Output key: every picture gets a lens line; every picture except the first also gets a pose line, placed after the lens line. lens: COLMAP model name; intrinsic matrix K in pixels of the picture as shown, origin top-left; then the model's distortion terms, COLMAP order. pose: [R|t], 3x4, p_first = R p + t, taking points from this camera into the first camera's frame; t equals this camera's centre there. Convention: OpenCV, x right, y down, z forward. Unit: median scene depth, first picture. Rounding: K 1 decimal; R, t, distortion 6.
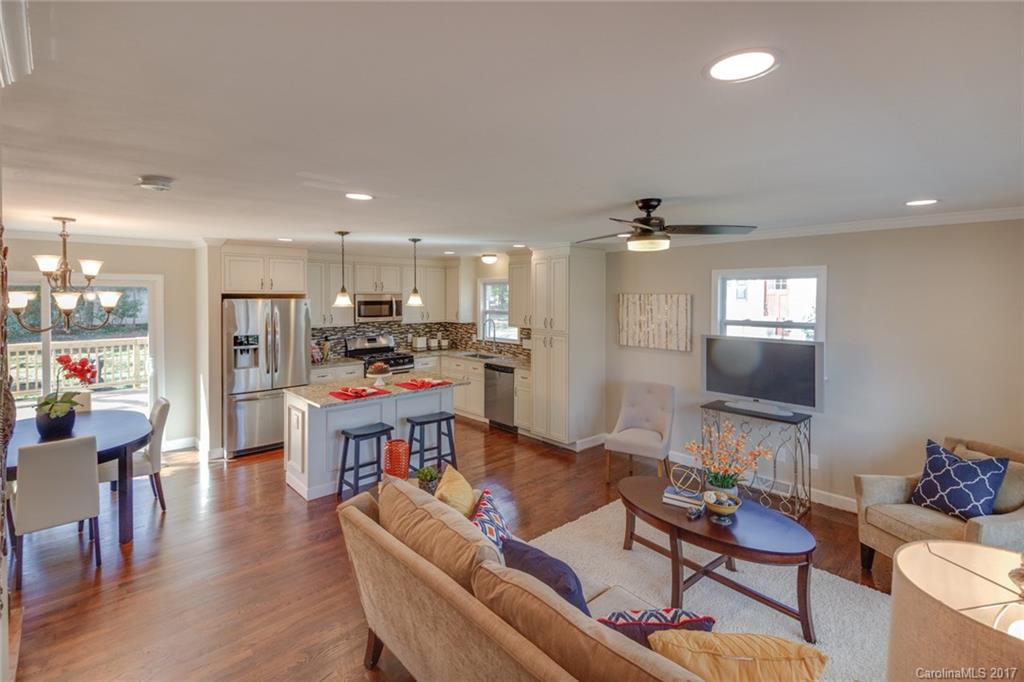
lens RADIAL K [[485.9, 0, 488.2], [0, 485.9, 304.2], [0, 0, 1]] dist [0.036231, -0.008171]
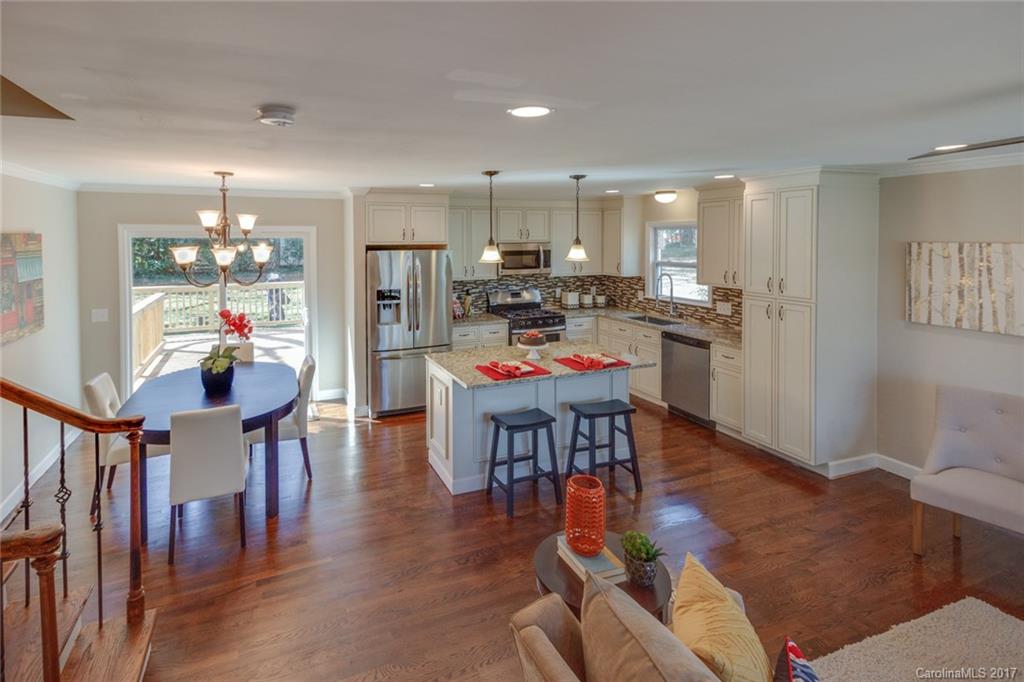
lens RADIAL K [[485.9, 0, 438.9], [0, 485.9, 251.2], [0, 0, 1]] dist [0.036231, -0.008171]
pose [[0.933929, 0.000051, -0.357457, -0.077003], [0.002931, 0.999965, 0.007802, -0.017254], [0.357445, -0.008334, 0.933897, 0.180984]]
